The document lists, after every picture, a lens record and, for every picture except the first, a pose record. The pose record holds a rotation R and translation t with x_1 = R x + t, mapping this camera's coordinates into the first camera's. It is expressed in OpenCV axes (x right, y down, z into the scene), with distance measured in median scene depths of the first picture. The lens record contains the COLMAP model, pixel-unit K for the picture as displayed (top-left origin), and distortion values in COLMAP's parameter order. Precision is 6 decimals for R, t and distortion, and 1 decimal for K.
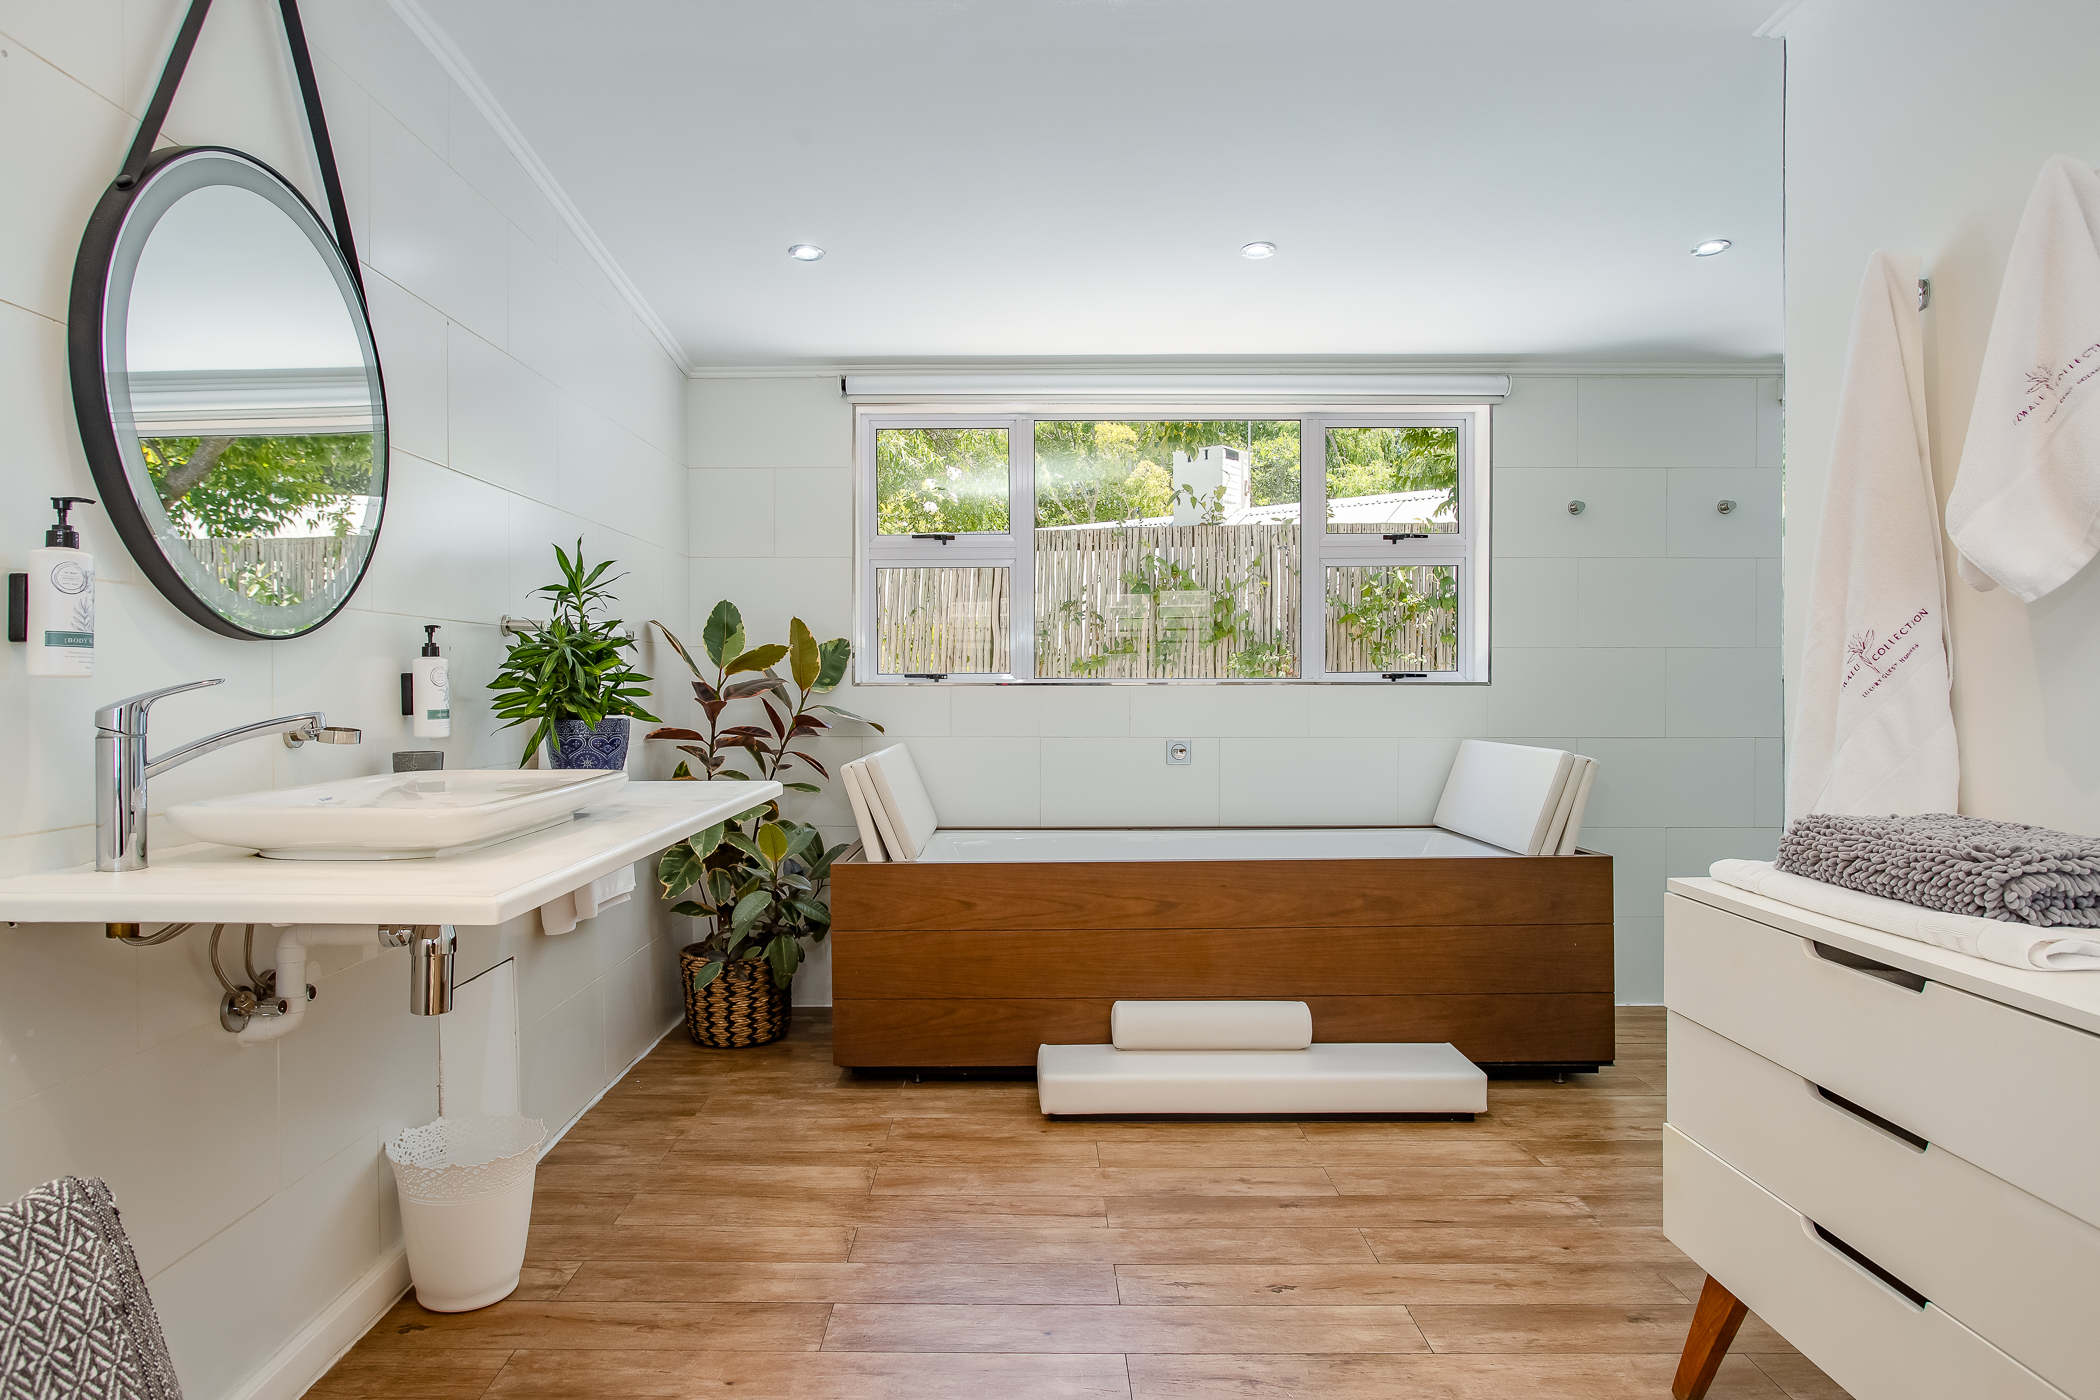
lens RADIAL K [[1286.1, 0, 1002.4], [0, 1286.1, 705.7], [0, 0, 1]] dist [-0.017576, 0.001827]
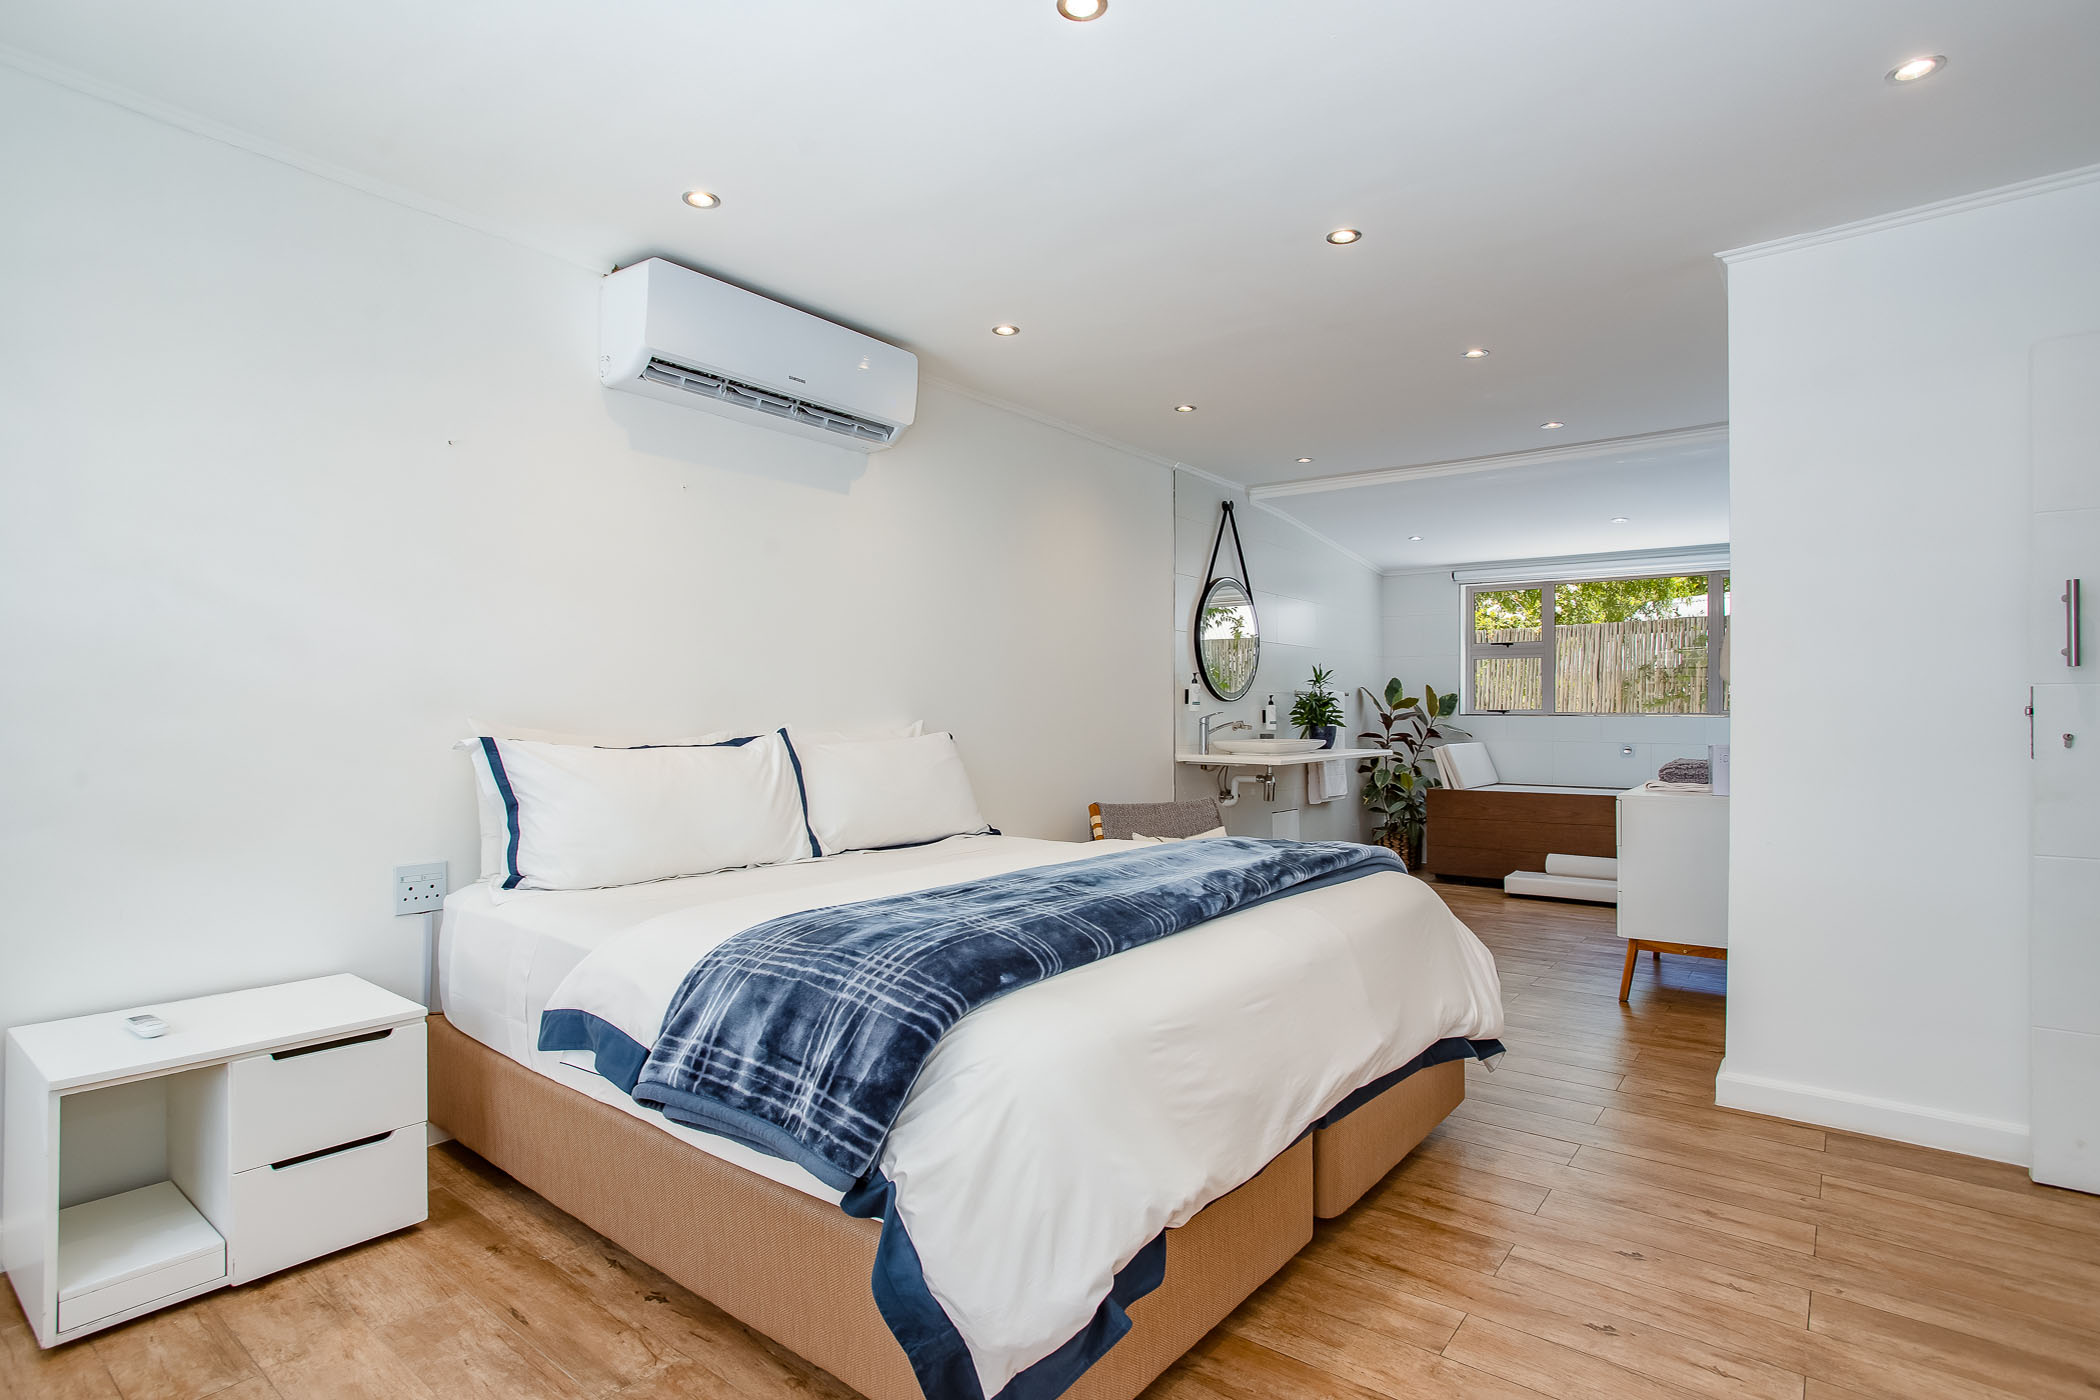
lens RADIAL K [[1061.6, 0, 1041.1], [0, 1061.6, 714.1], [0, 0, 1]] dist [-0.065604, 0.035403]
pose [[0.797192, 0.006841, -0.603687, 0.495014], [-0.016707, 0.999803, -0.010732, 0.016414], [0.603494, 0.018641, 0.797149, -1.040434]]
